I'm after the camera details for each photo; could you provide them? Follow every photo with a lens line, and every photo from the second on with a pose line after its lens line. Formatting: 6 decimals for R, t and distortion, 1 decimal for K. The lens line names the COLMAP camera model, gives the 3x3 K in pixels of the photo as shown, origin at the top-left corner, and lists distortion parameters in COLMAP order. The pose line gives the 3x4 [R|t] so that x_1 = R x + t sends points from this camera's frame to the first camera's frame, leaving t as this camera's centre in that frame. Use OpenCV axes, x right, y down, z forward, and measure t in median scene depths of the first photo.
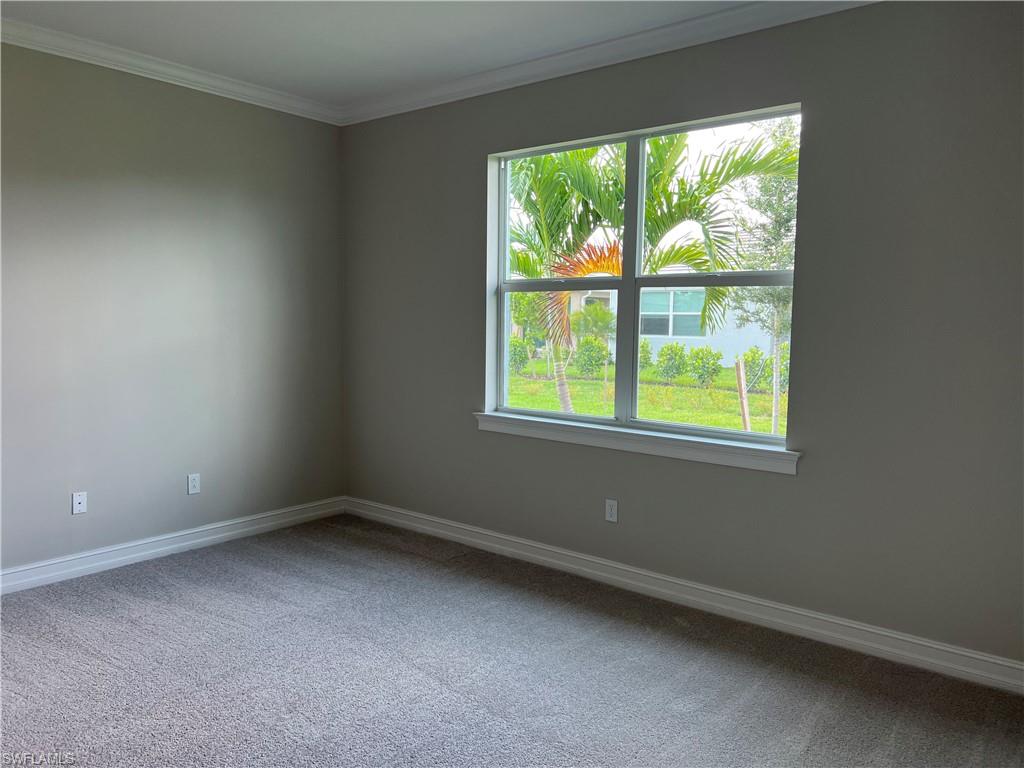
lens RADIAL K [[770.7, 0, 512.4], [0, 770.7, 382.6], [0, 0, 1]] dist [0.038097, -0.031793]
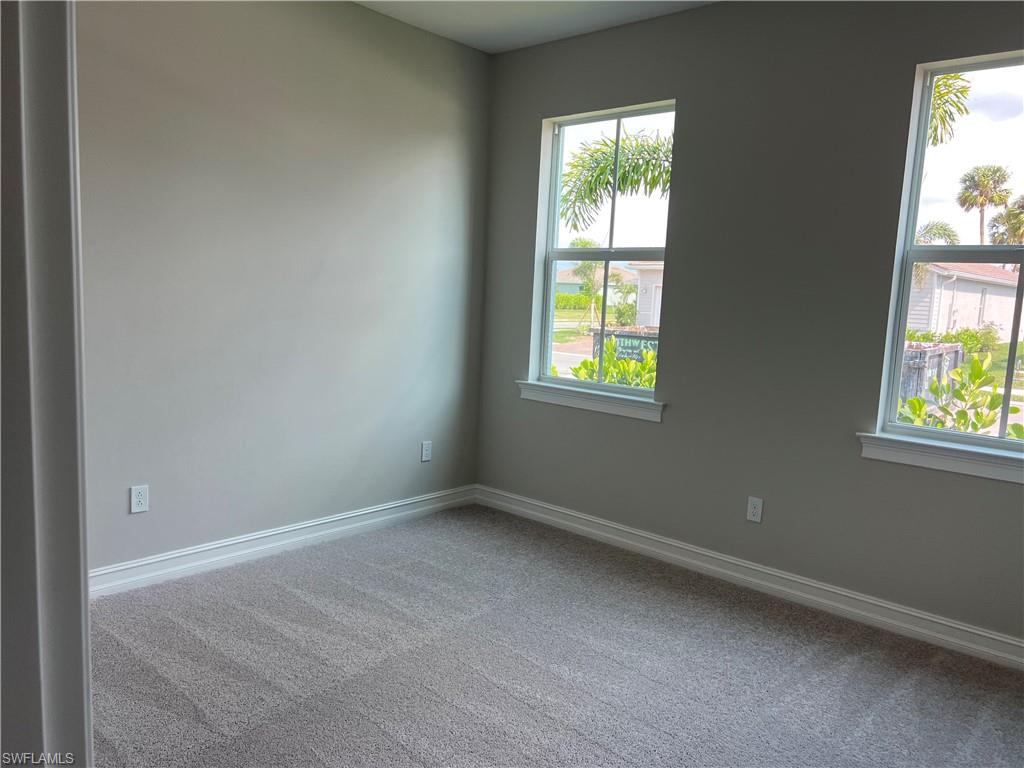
lens RADIAL K [[770.7, 0, 516.3], [0, 770.7, 381.5], [0, 0, 1]] dist [0.038097, -0.031793]
pose [[0.998213, 0.031412, -0.050833, -0.093943], [-0.029413, 0.998782, 0.039604, -0.007884], [0.052015, -0.038038, 0.997922, 0.075473]]
